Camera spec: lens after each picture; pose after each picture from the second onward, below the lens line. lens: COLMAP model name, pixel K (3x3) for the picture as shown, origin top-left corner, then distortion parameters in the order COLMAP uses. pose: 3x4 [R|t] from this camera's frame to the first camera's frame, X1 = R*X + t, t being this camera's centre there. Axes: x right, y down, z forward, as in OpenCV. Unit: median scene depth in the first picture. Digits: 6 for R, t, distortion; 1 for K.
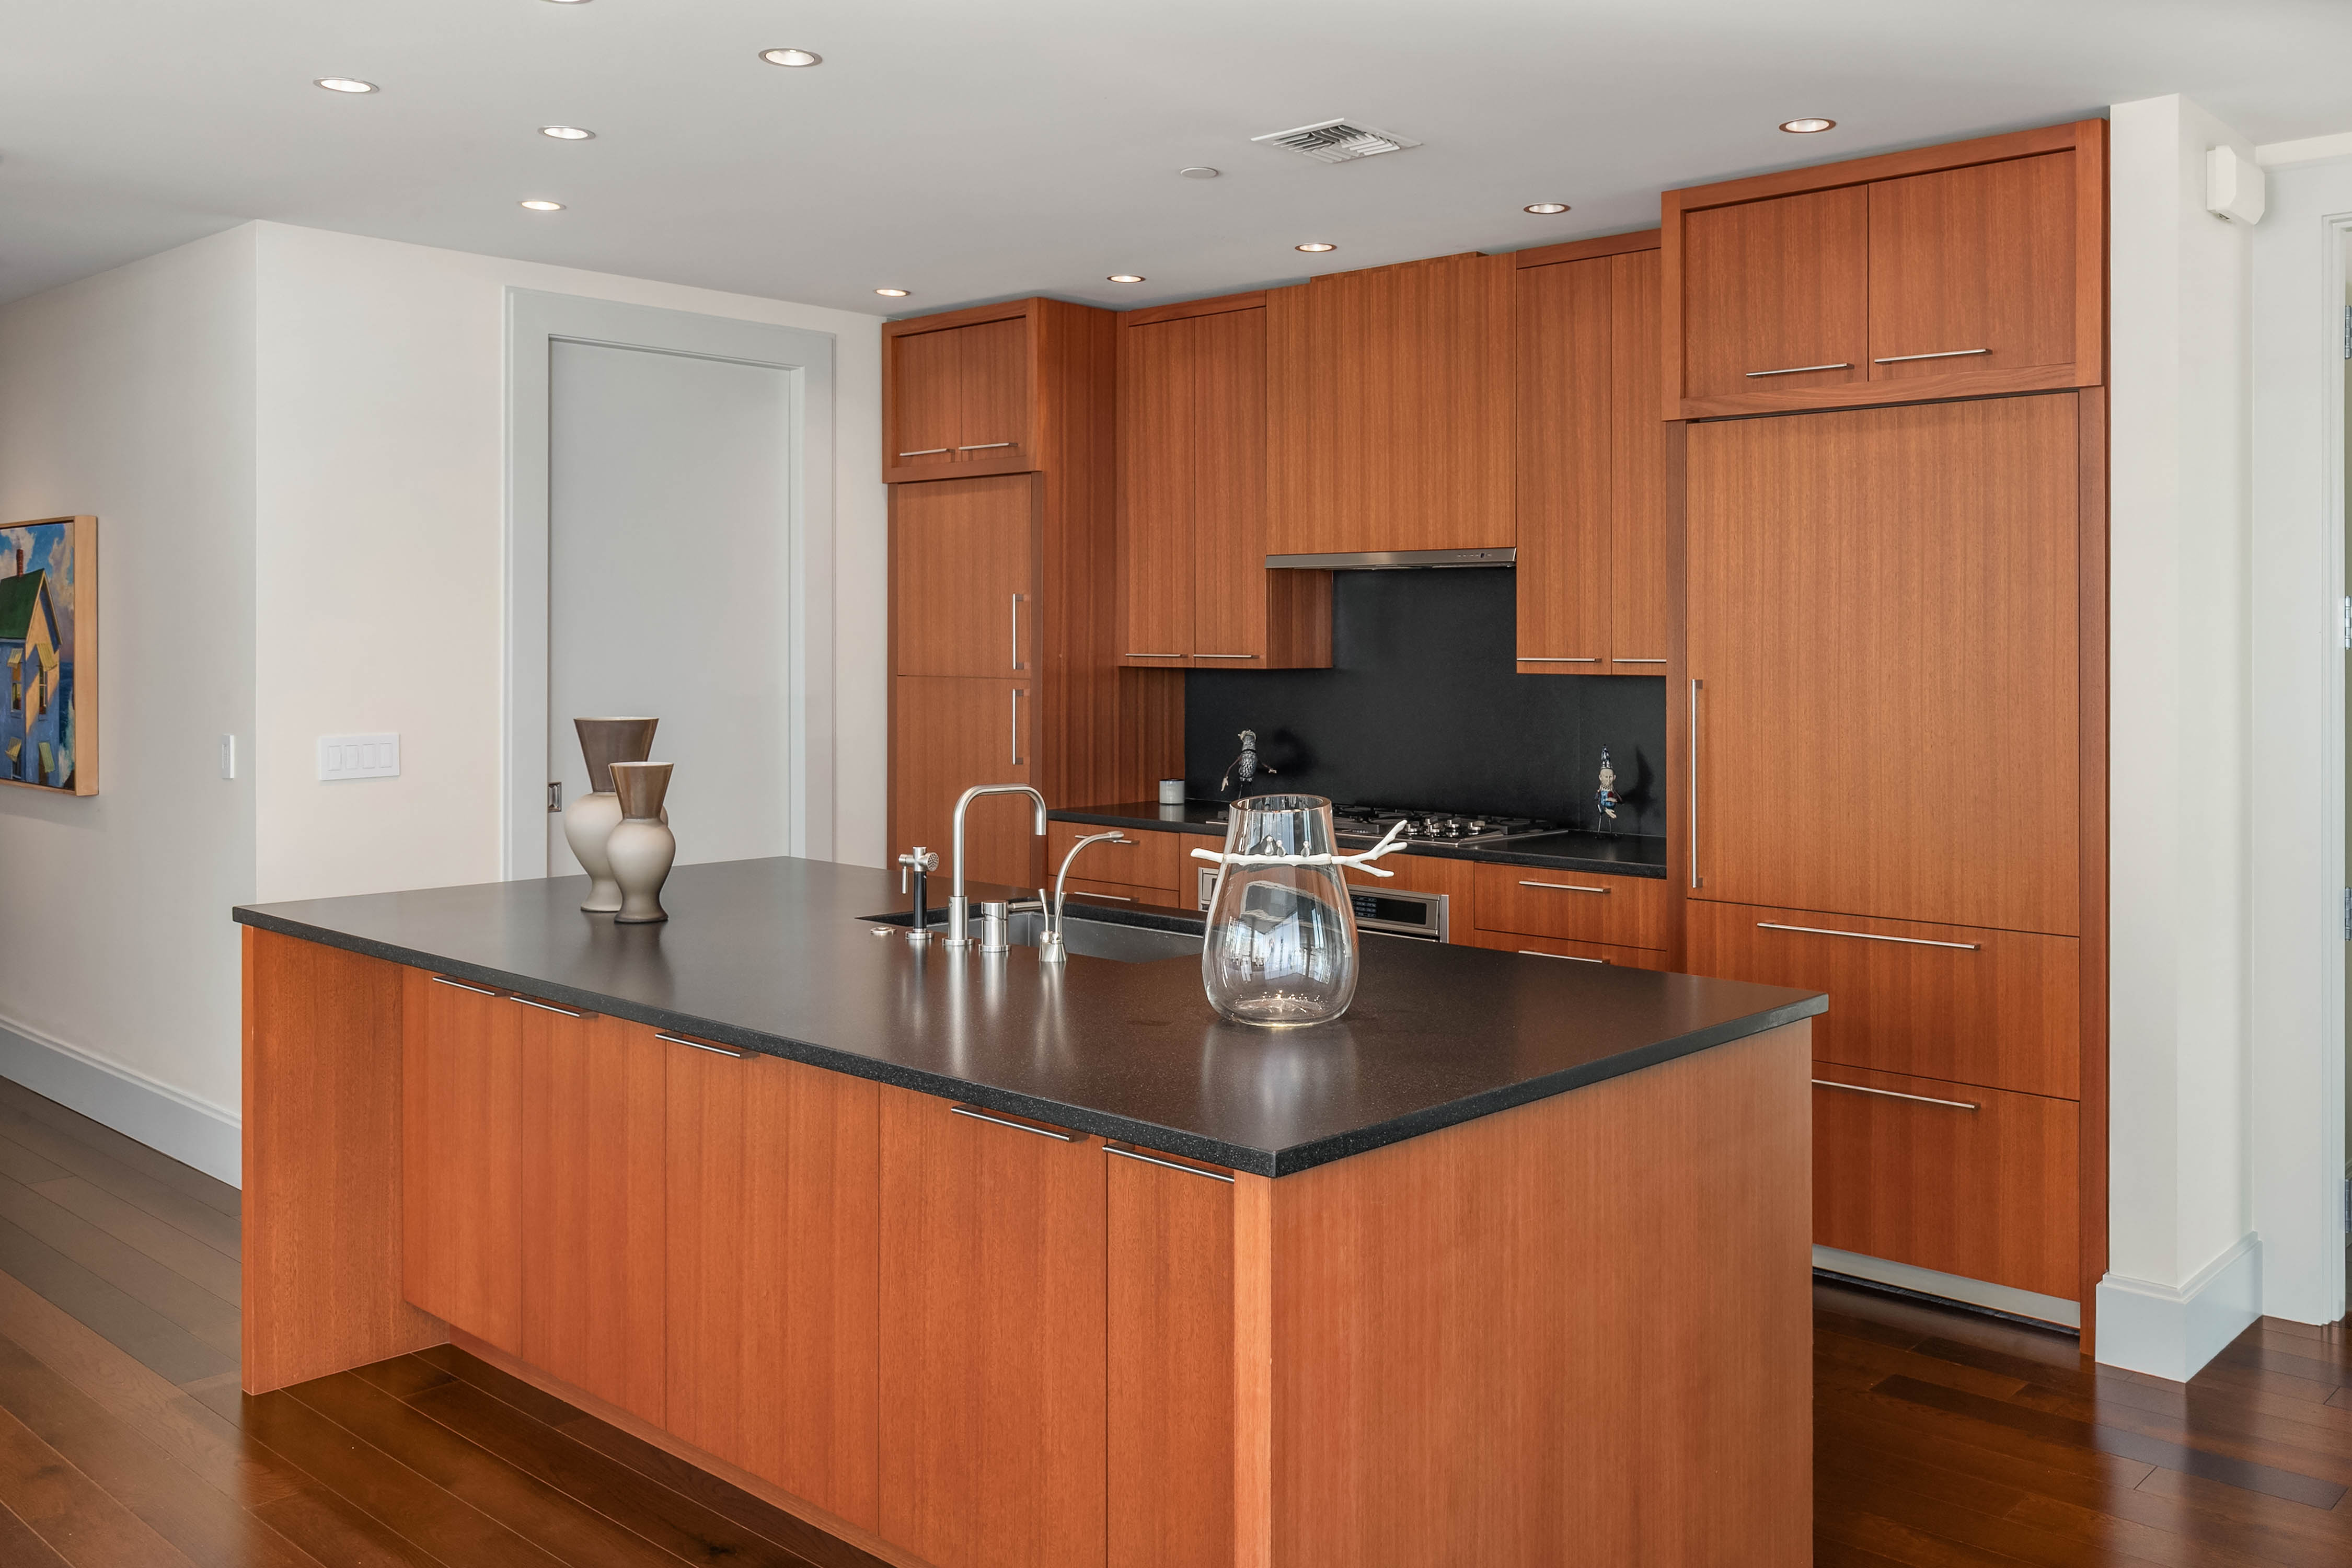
lens RADIAL K [[1901.2, 0, 1178.9], [0, 1901.2, 632.9], [0, 0, 1]] dist [0.037157, 0.000056]
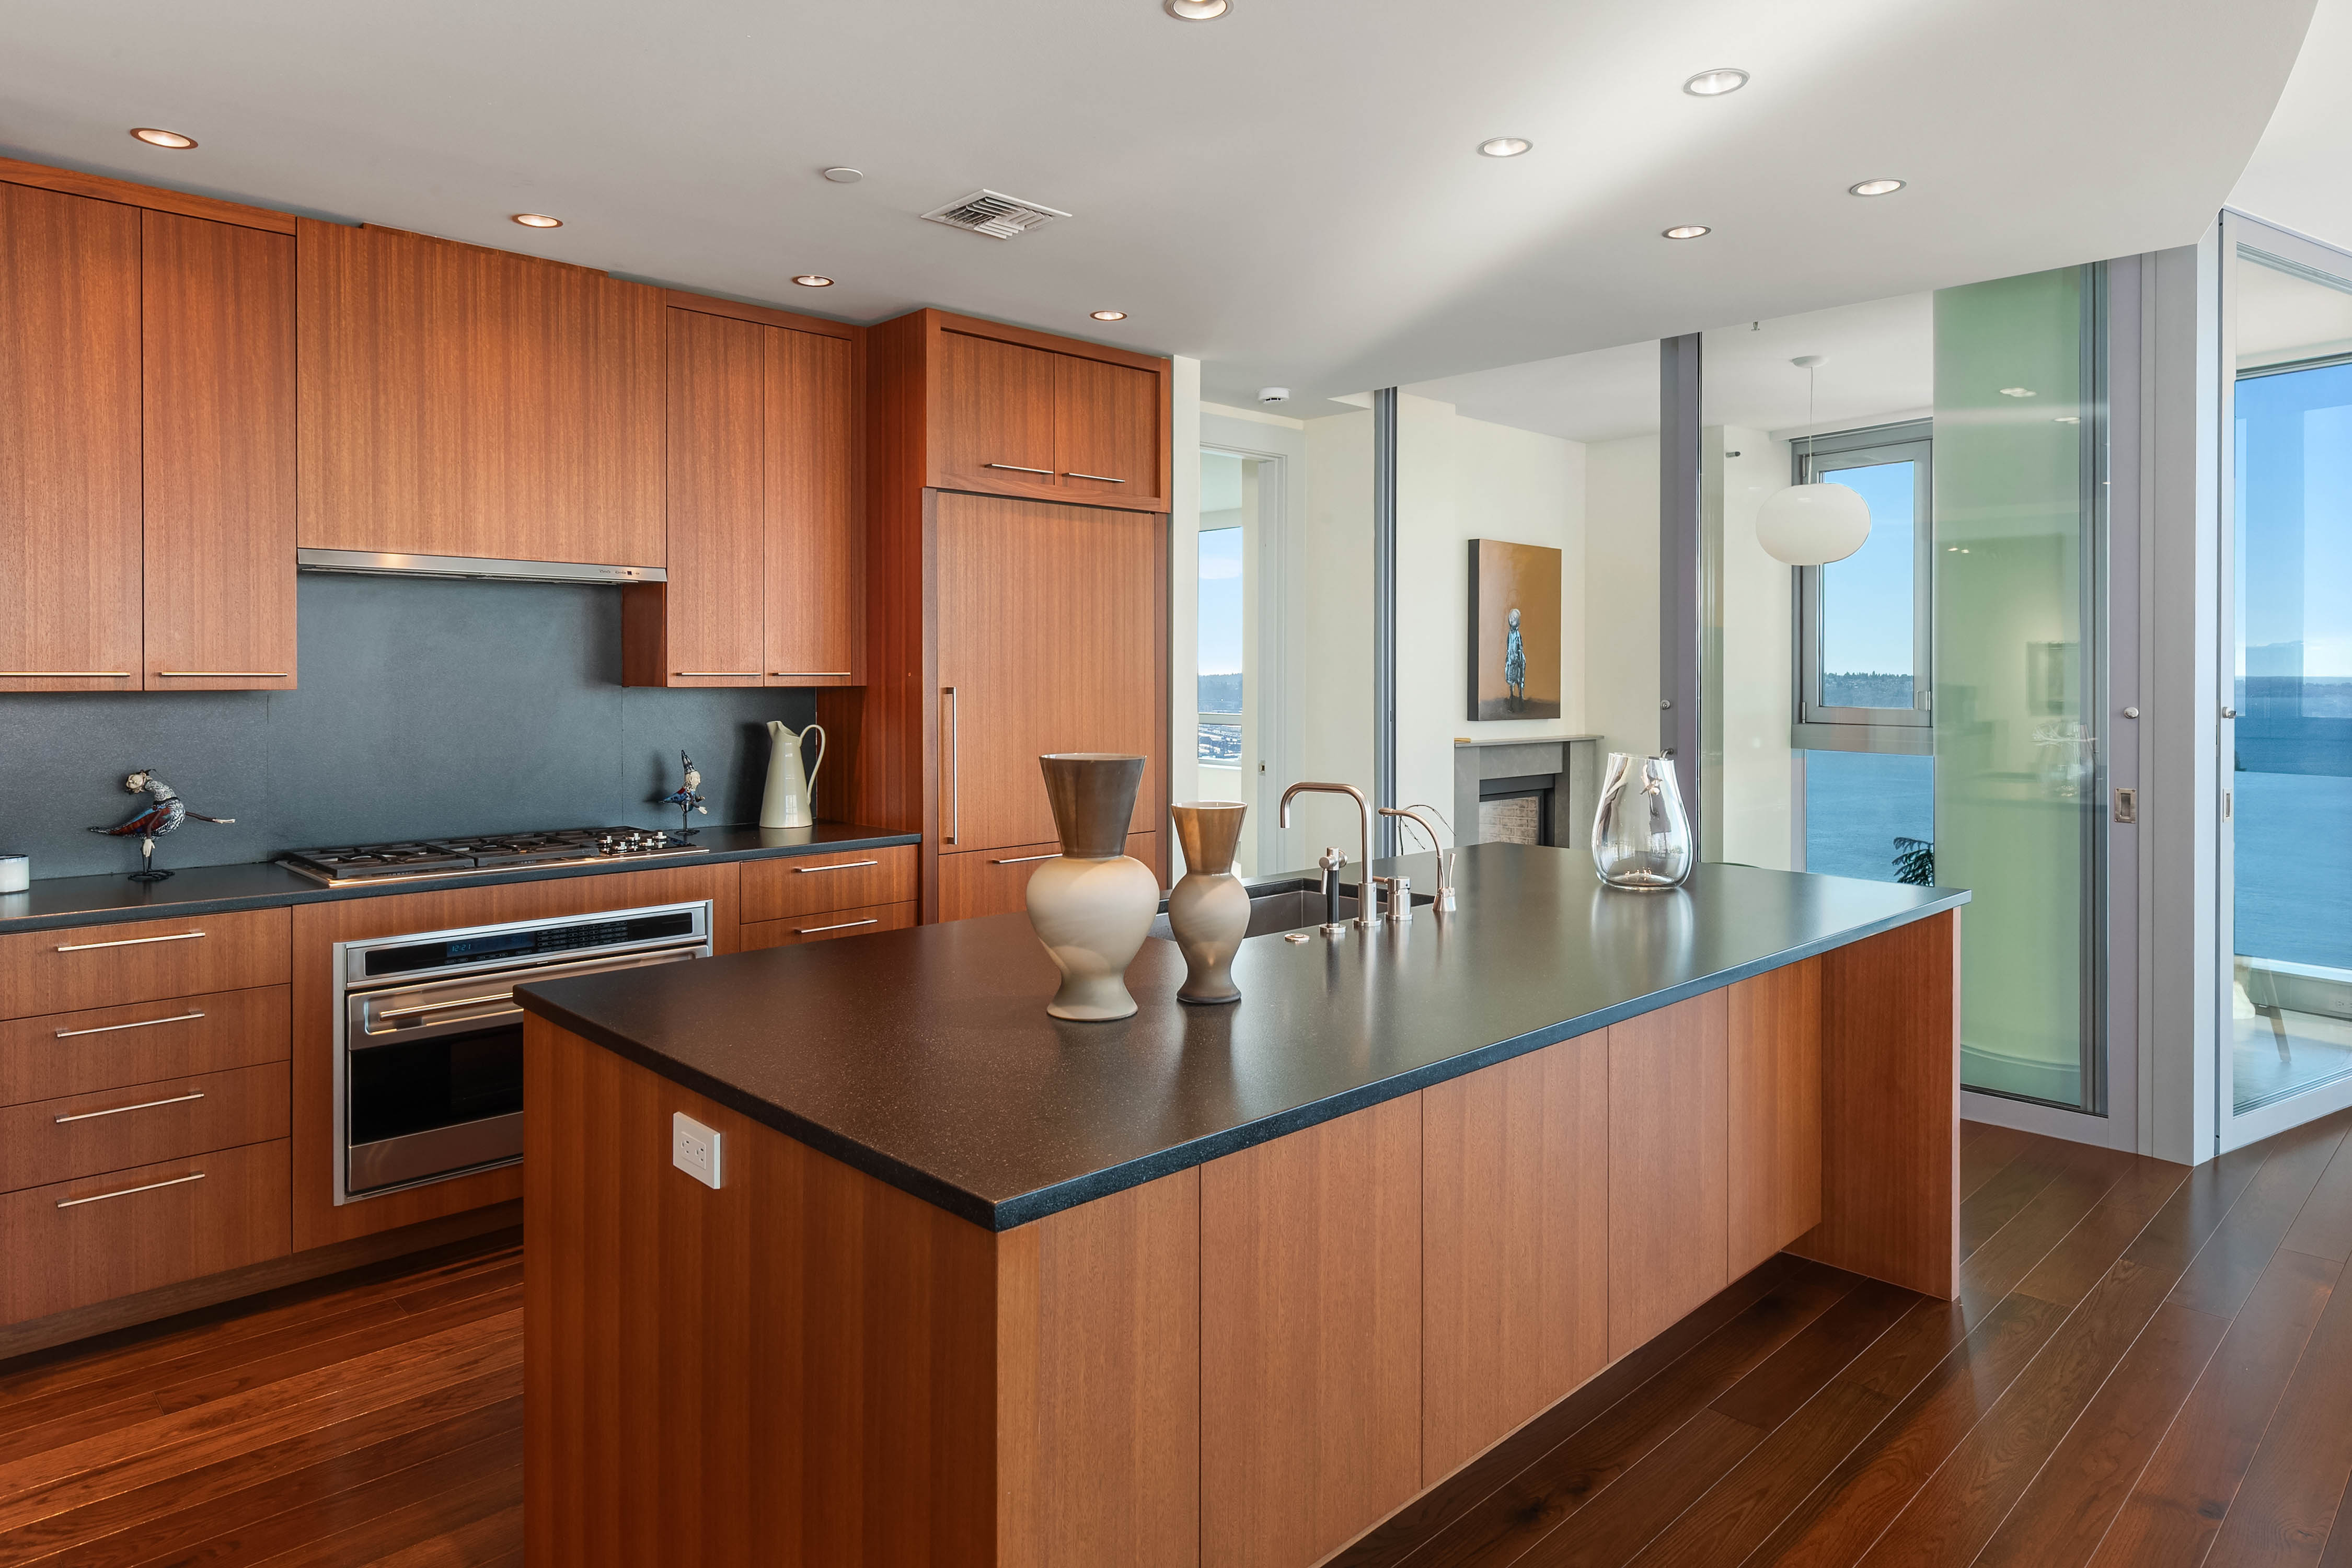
lens RADIAL K [[1431.2, 0, 1179.1], [0, 1431.2, 680.0], [0, 0, 1]] dist [-0.002713, -0.000669]
pose [[0.054028, -0.007585, 0.998511, -0.703377], [-0.005663, 0.999953, 0.007902, 0.010620], [-0.998523, -0.006081, 0.053983, 0.783583]]
